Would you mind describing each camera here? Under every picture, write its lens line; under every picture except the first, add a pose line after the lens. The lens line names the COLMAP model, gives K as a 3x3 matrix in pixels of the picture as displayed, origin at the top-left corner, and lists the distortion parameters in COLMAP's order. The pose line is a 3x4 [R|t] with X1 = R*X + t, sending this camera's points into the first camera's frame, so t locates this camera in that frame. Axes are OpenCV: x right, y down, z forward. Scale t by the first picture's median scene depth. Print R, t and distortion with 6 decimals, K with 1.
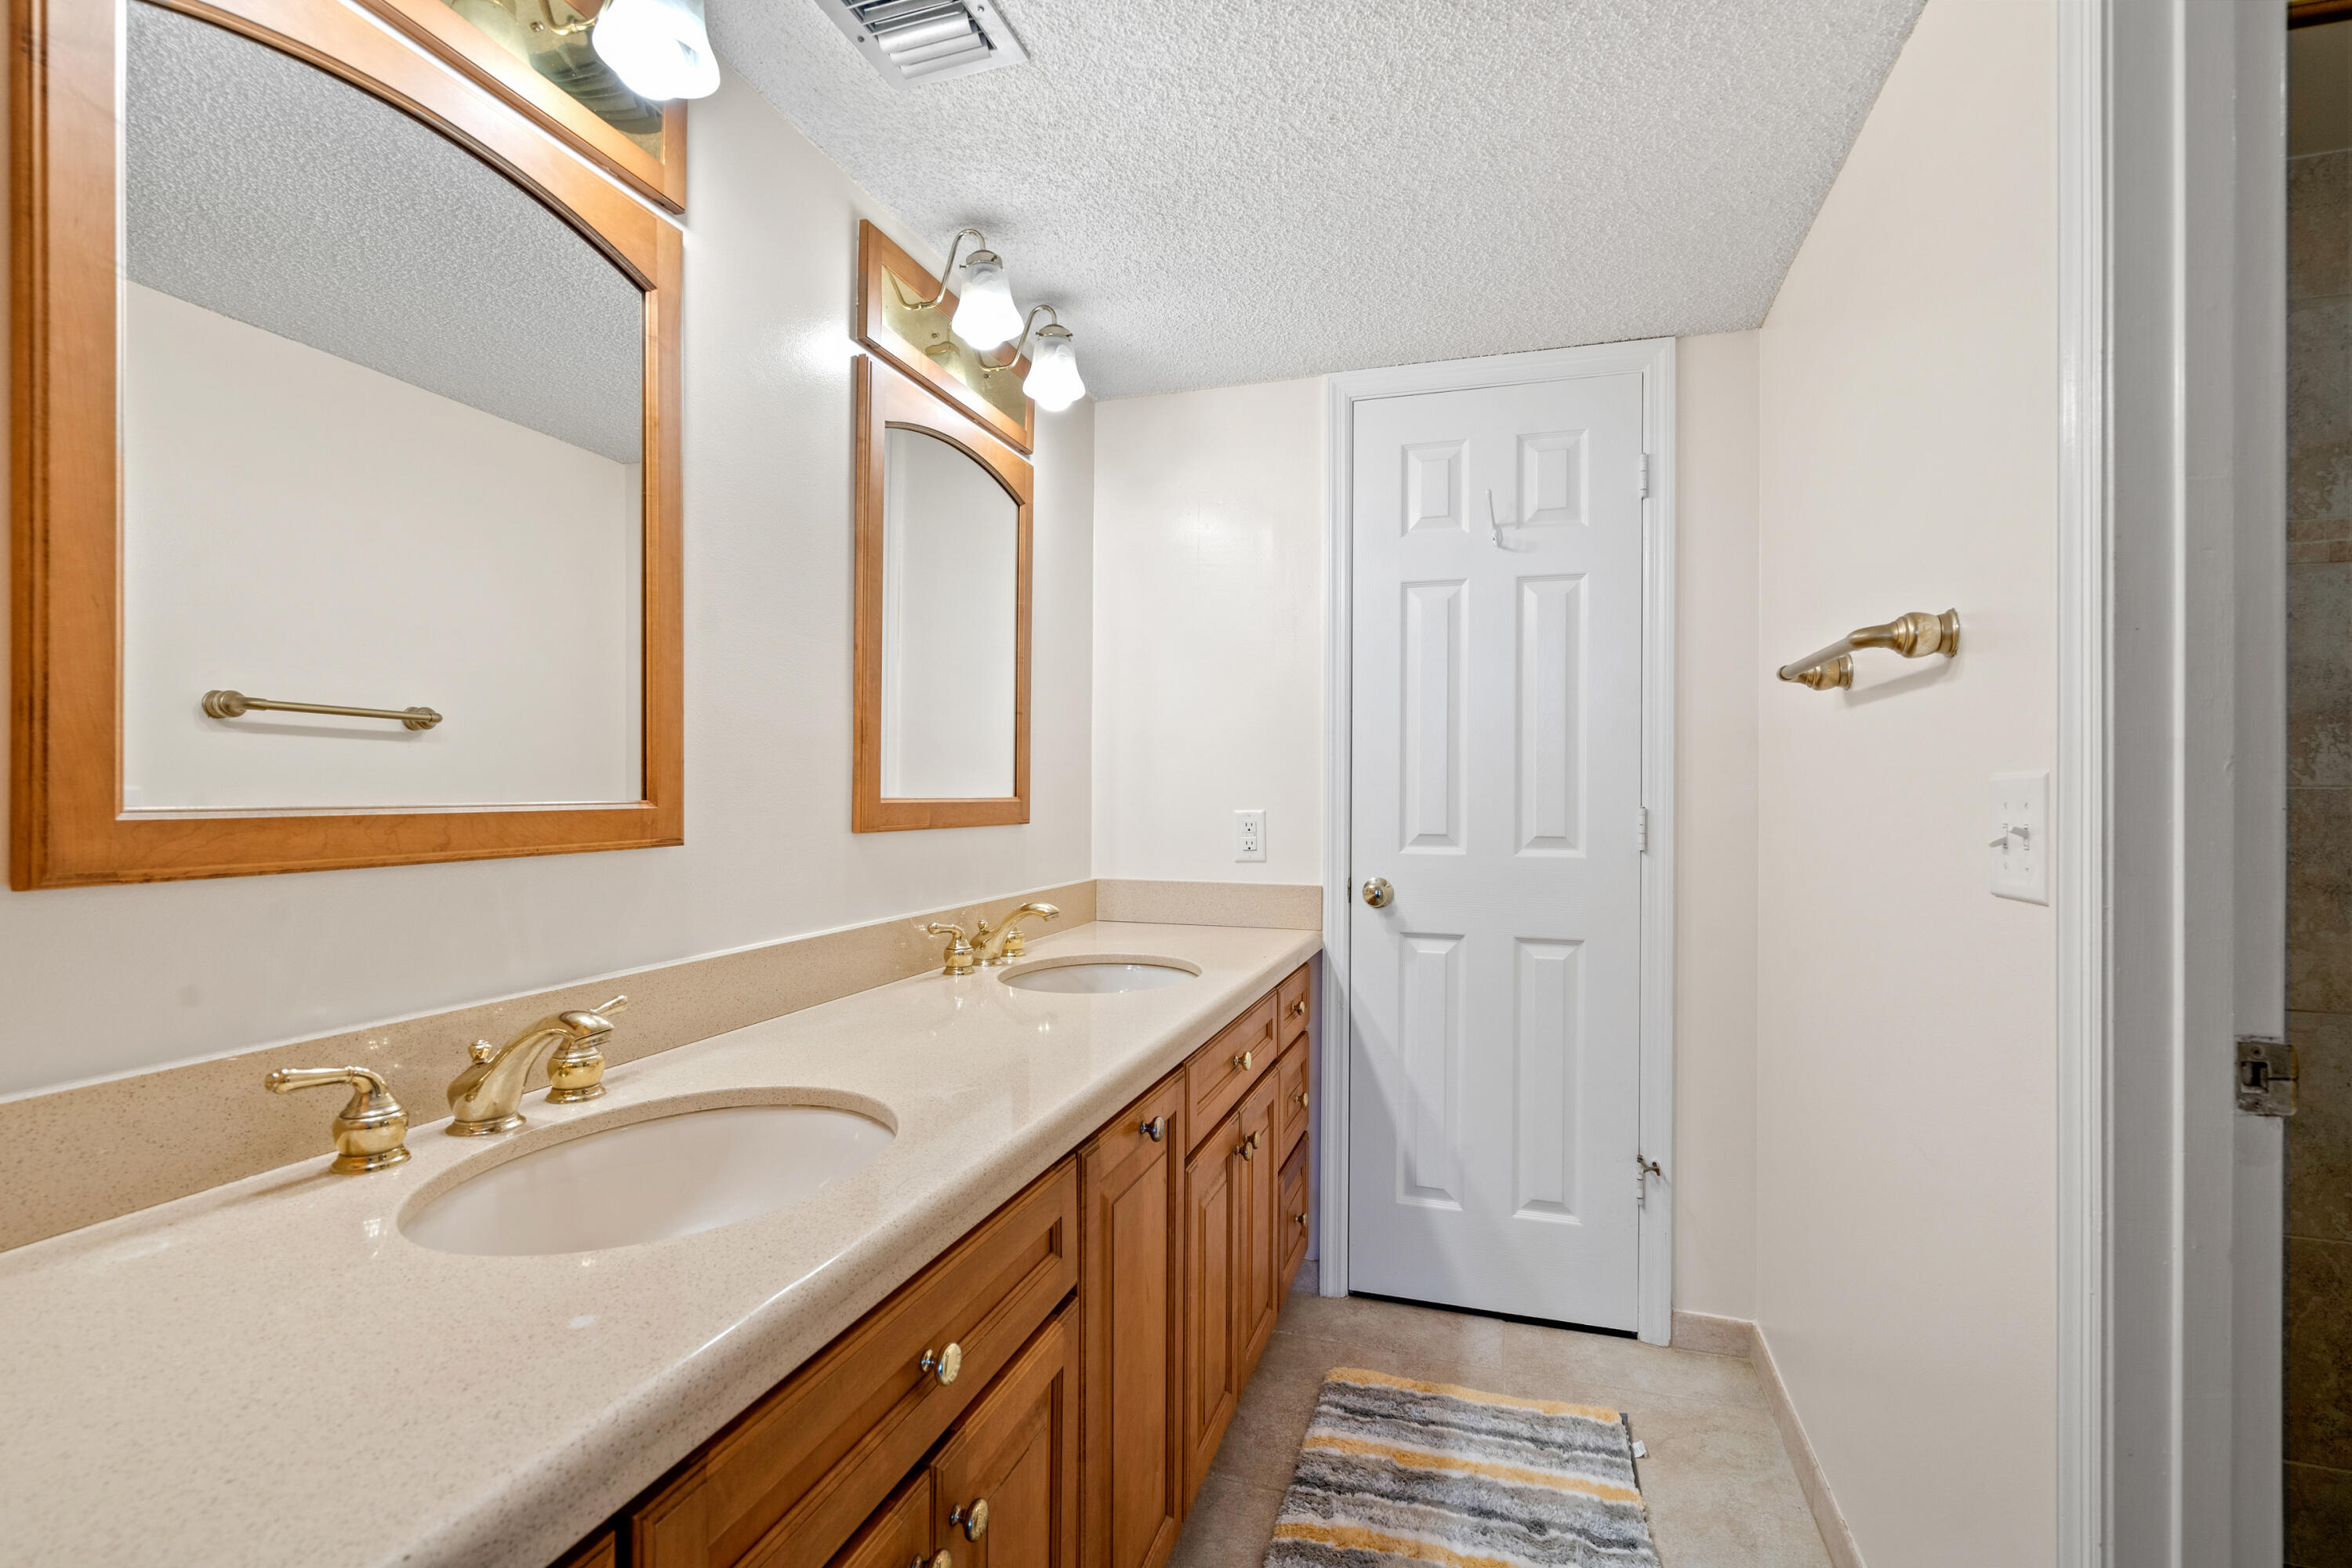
lens RADIAL K [[1067.0, 0, 1175.9], [0, 1067.0, 790.2], [0, 0, 1]] dist [0.000327, 0.001008]
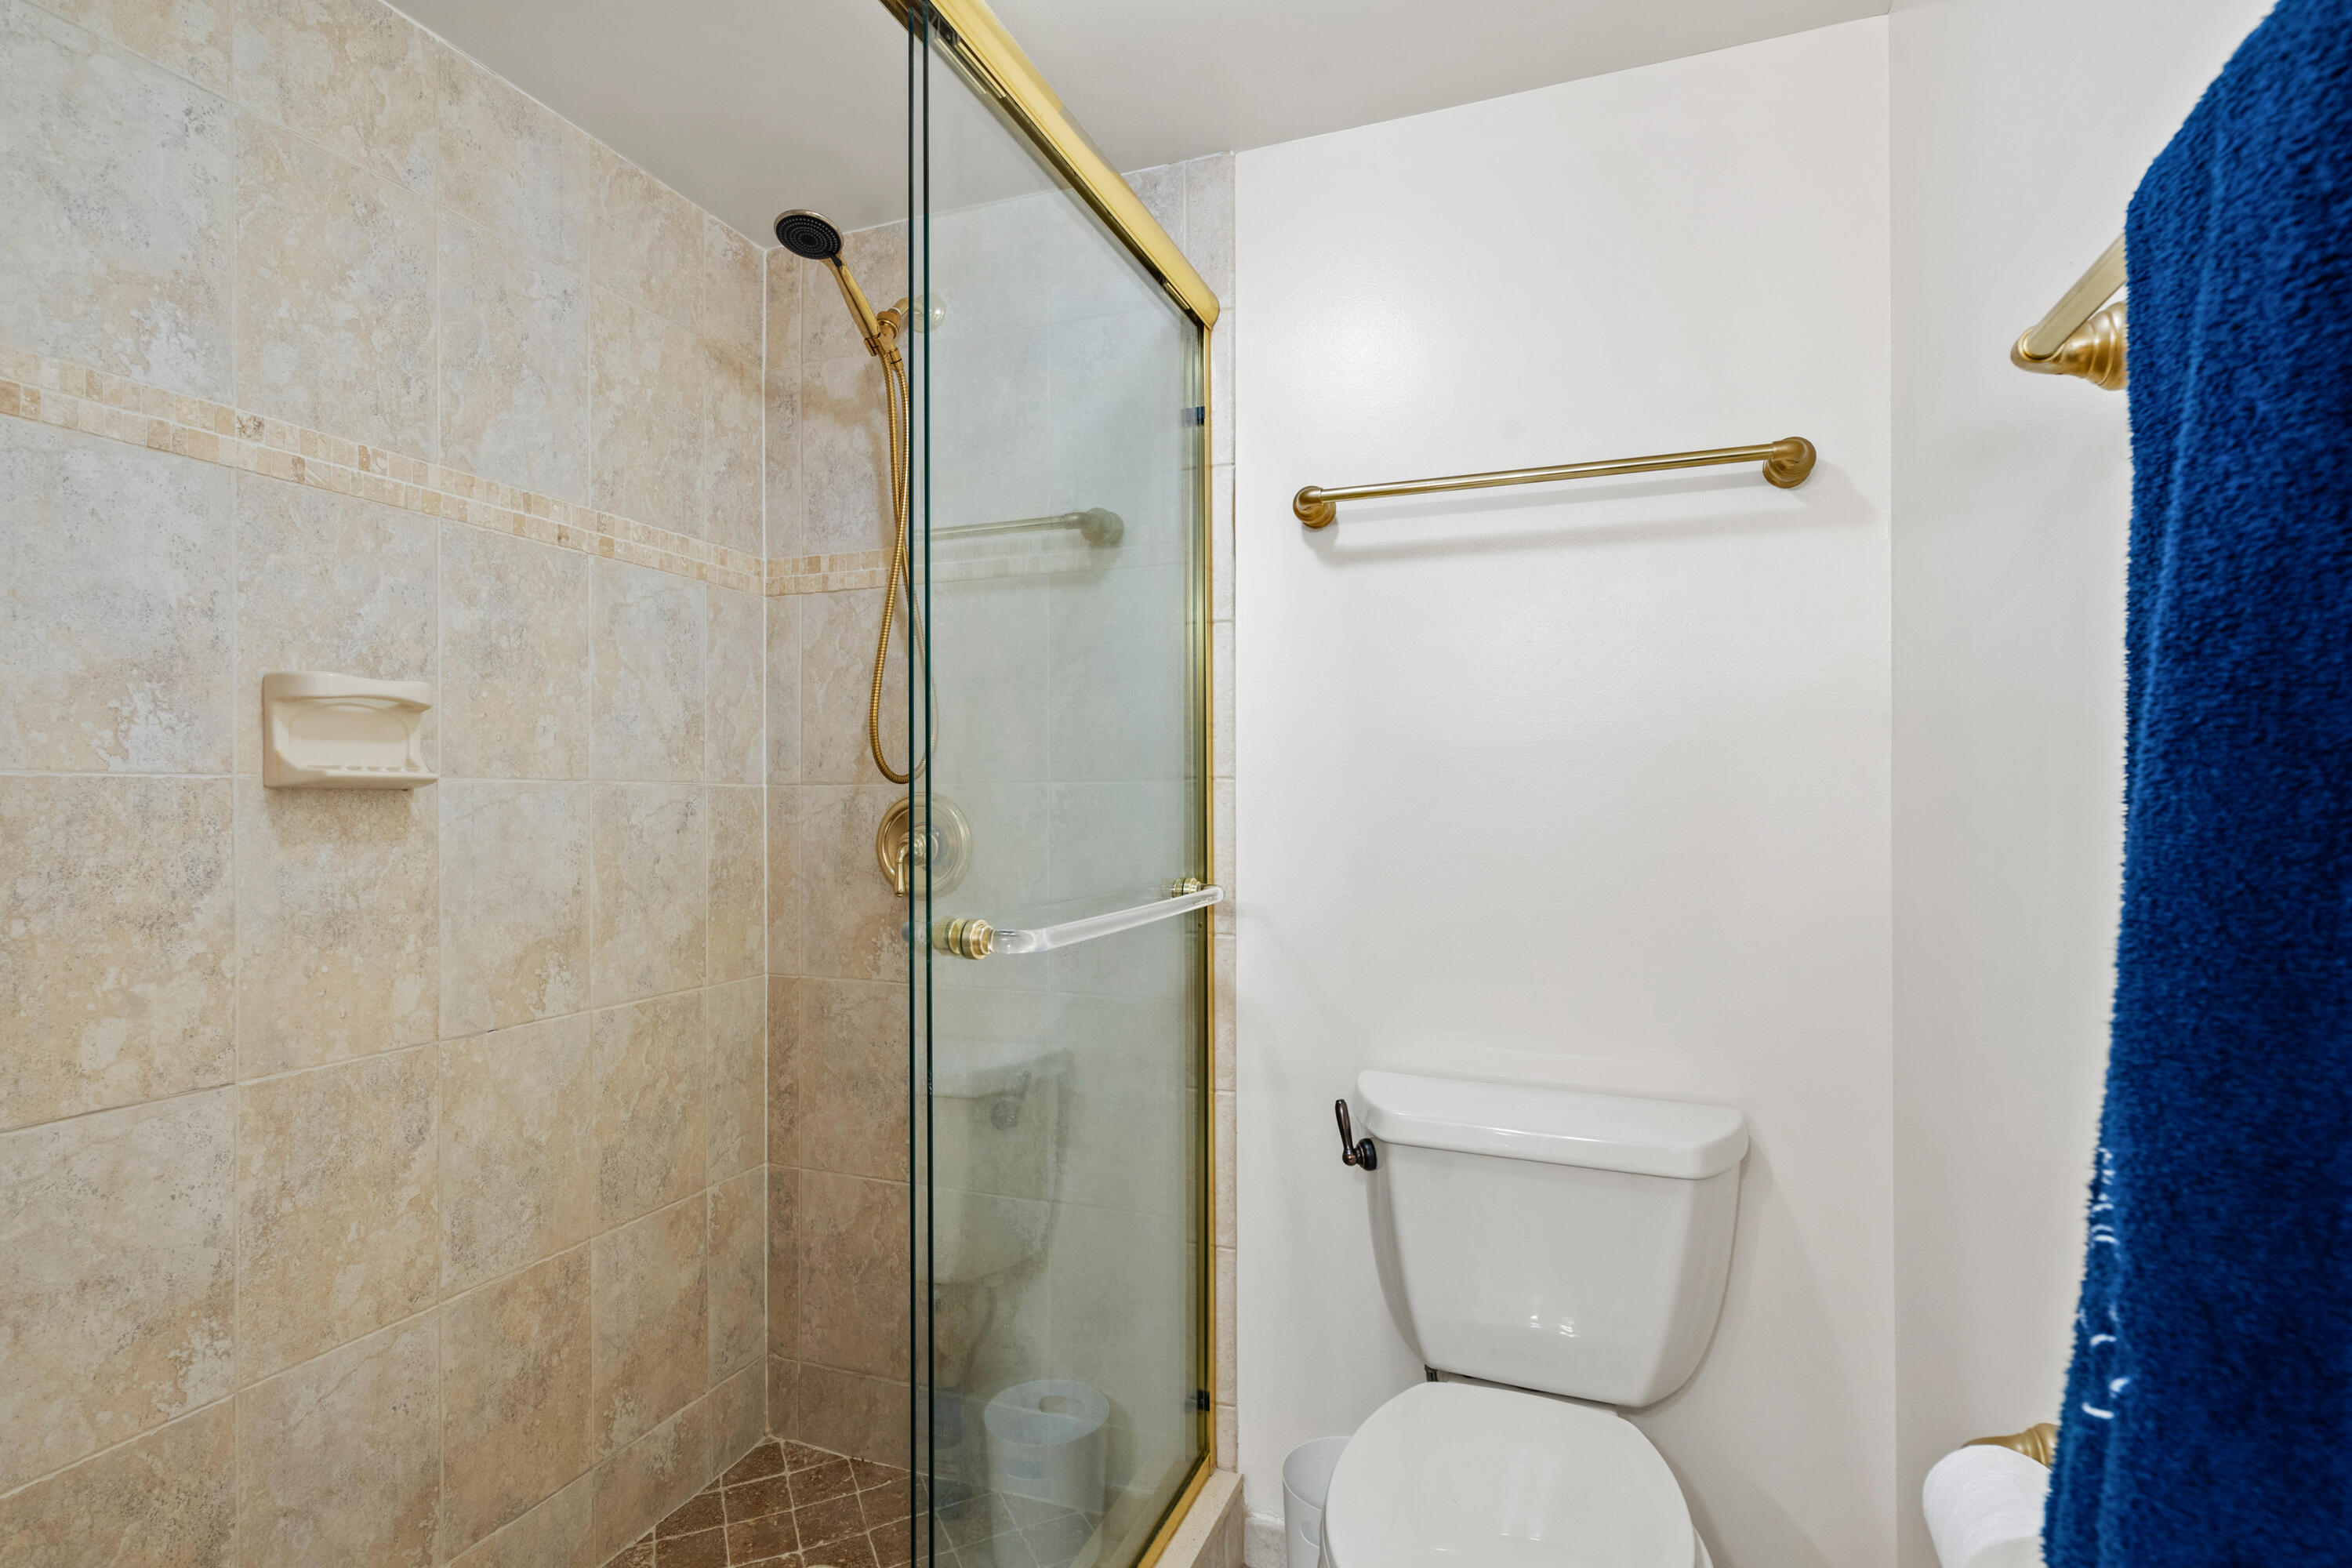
lens RADIAL K [[1134.6, 0, 1173.9], [0, 1134.6, 789.2], [0, 0, 1]] dist [-0.003421, -0.000314]
pose [[0.065078, -0.002403, 0.997877, 0.395300], [0.000015, 0.999997, 0.002408, 0.005140], [-0.997880, -0.000142, 0.065078, 0.293026]]
